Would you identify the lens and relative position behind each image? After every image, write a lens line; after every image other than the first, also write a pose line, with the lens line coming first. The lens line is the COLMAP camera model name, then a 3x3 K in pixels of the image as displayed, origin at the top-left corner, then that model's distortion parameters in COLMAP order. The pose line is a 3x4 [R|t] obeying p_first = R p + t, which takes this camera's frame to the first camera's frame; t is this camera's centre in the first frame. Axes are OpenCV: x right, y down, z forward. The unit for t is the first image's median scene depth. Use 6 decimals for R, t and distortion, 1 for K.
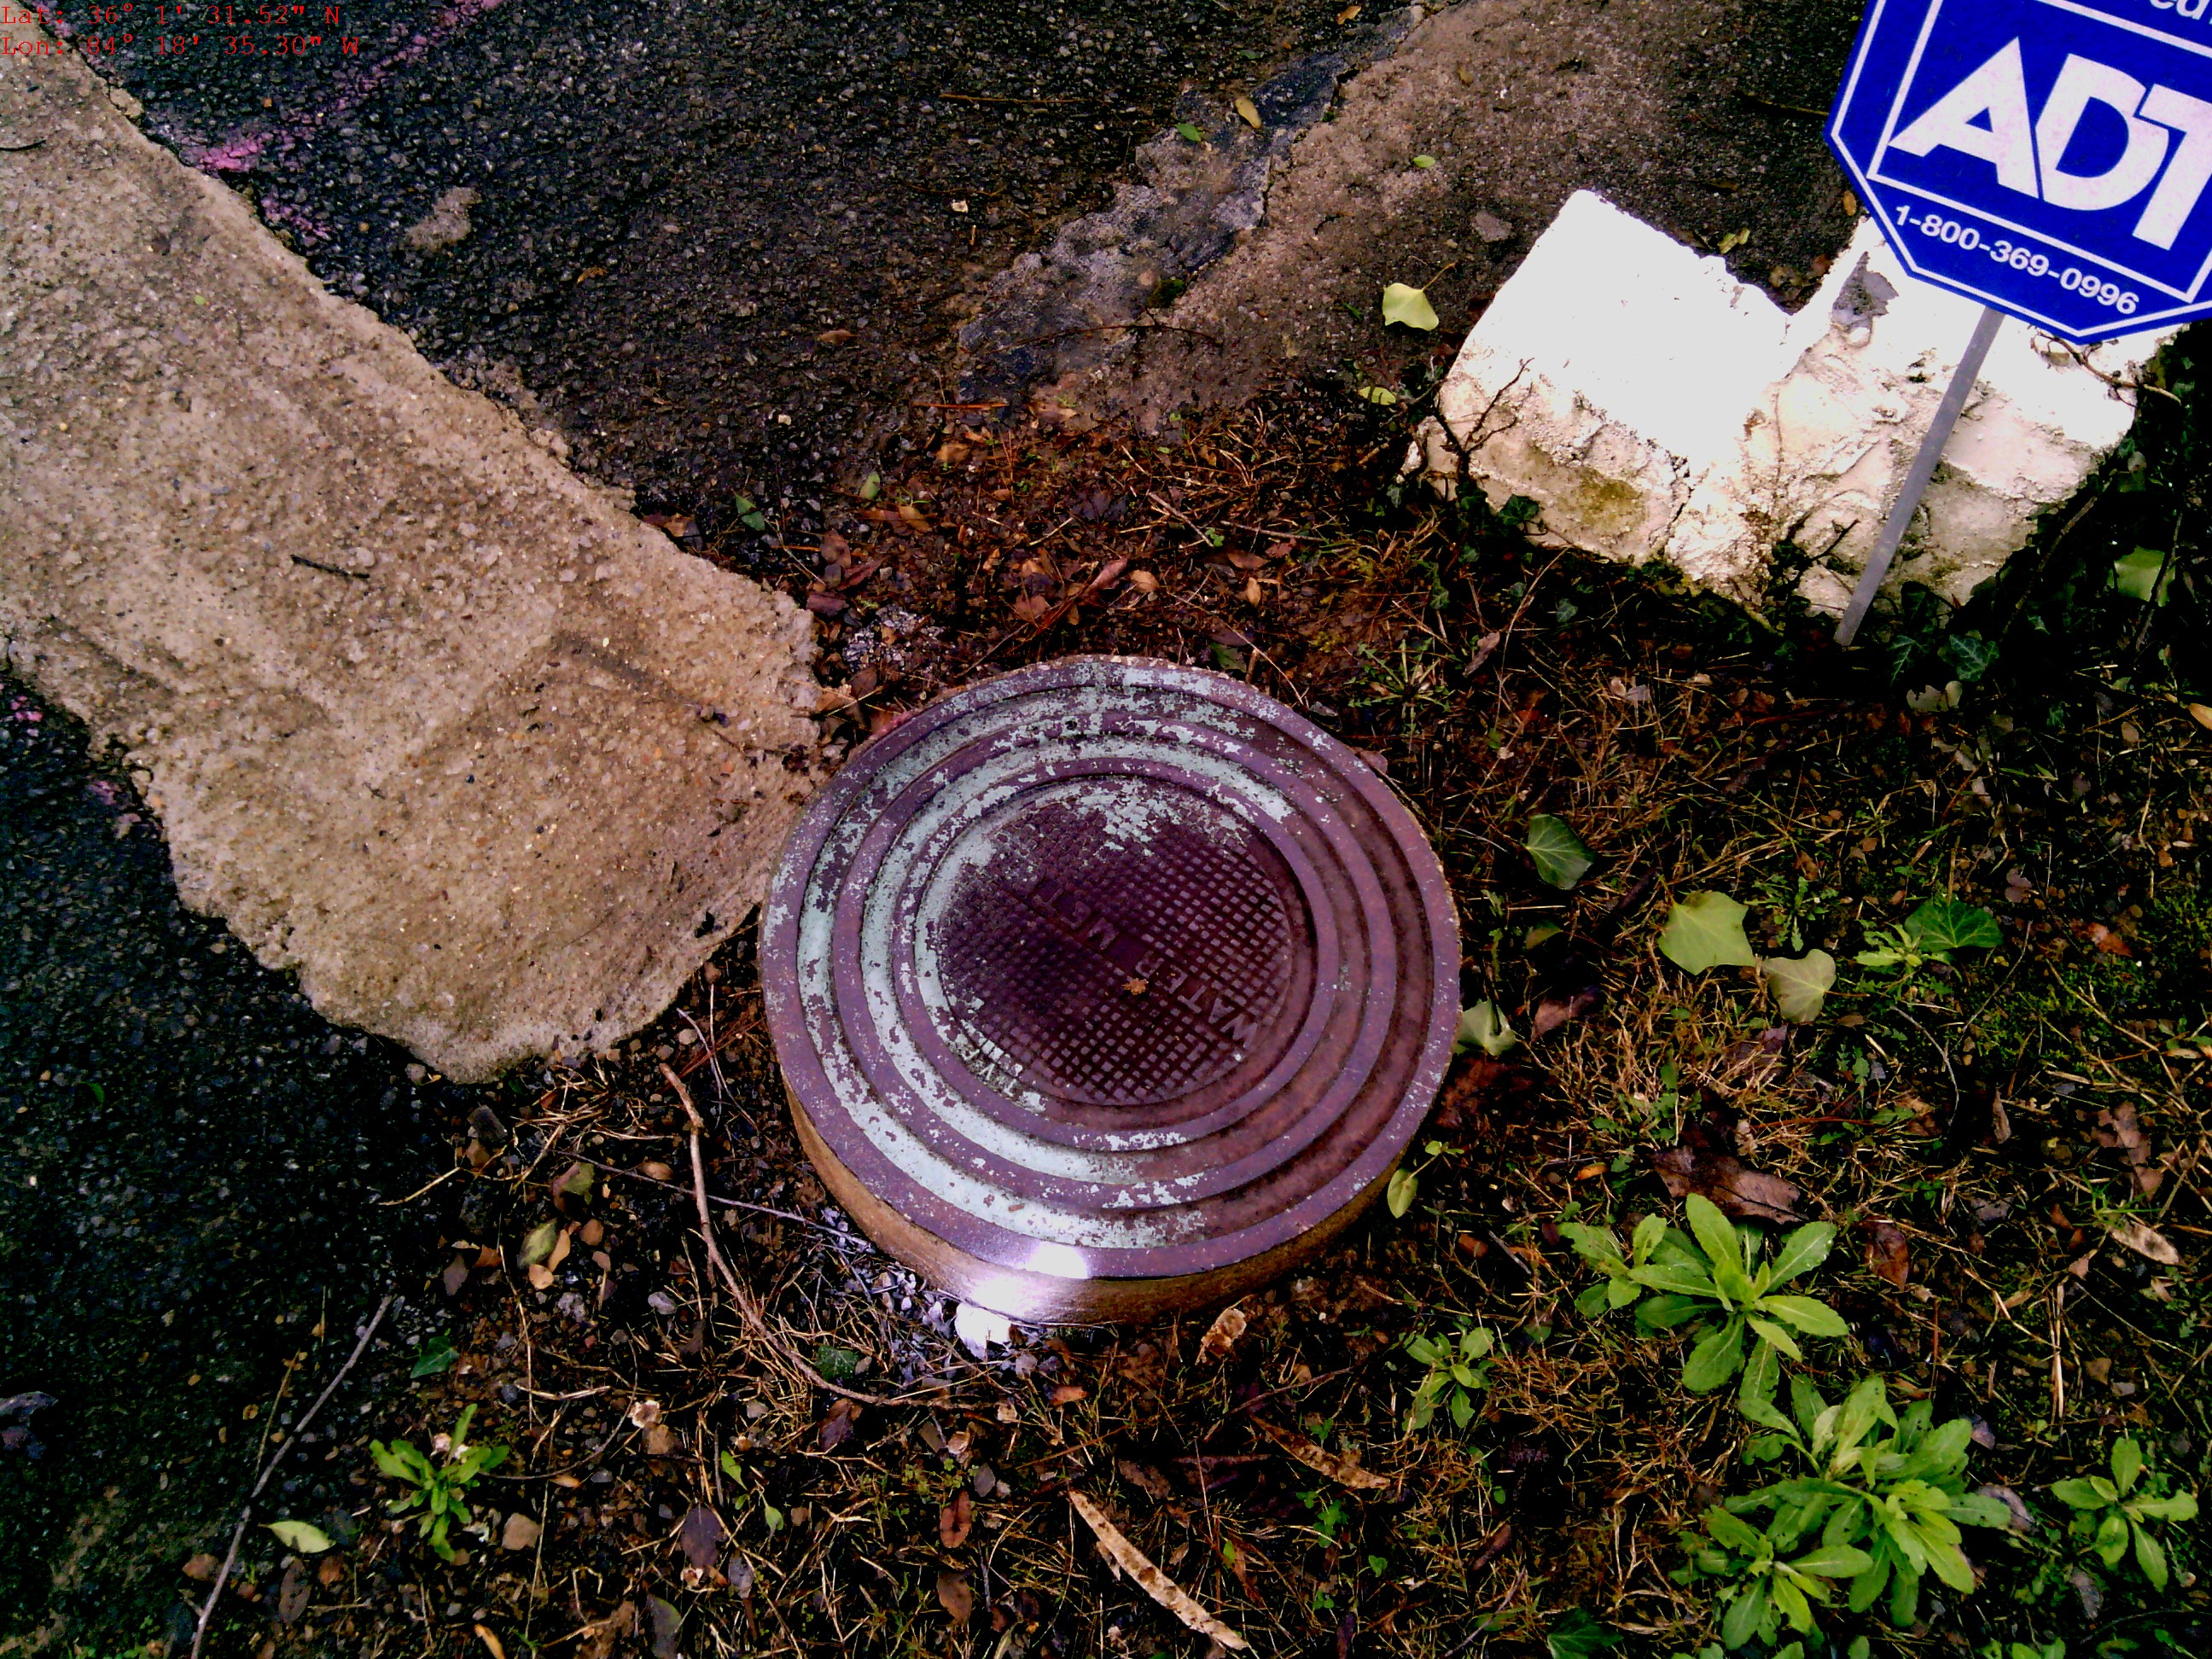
lens RADIAL K [[2085.3, 0, 1017.1], [0, 2085.3, 831.6], [0, 0, 1]] dist [0.094814, -0.161068]
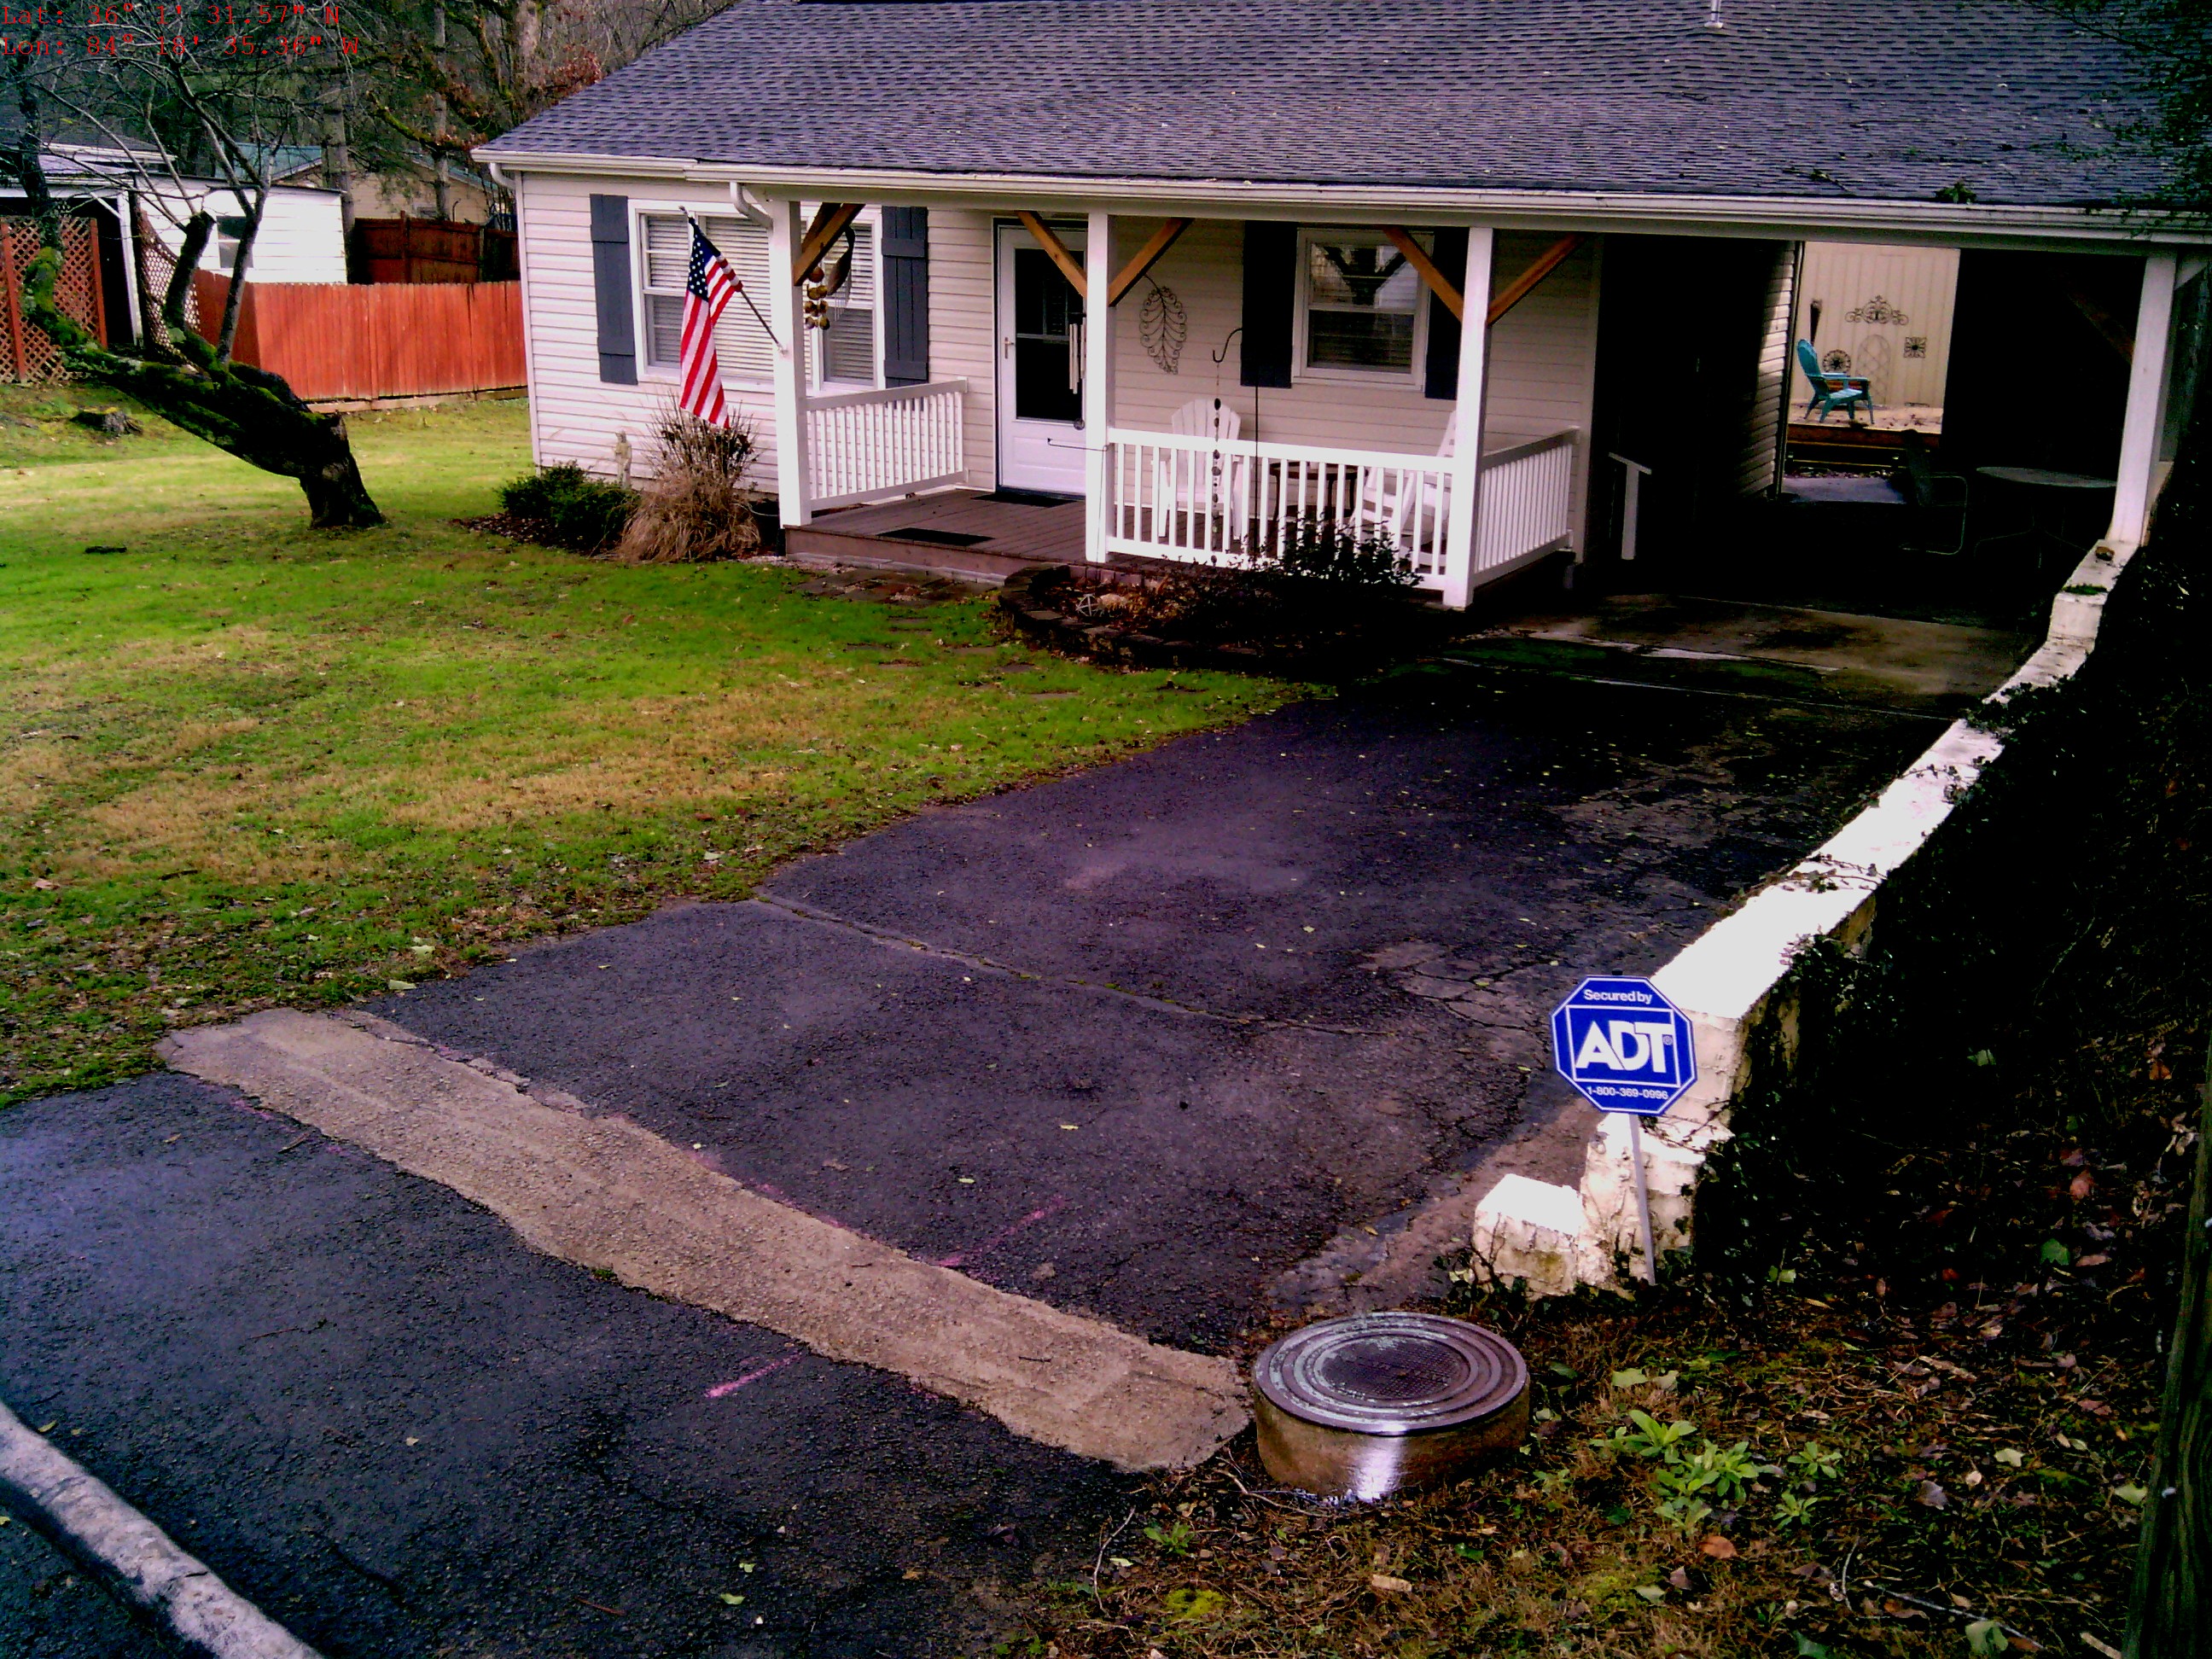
lens RADIAL K [[2074.1, 0, 1106.0], [0, 2074.1, 829.5], [0, 0, 1]] dist [0.069284, -0.158150]
pose [[0.992092, -0.113881, 0.052760, -0.319464], [0.116450, 0.678400, -0.725405, 1.261715], [0.046818, 0.725813, 0.686297, -1.117790]]
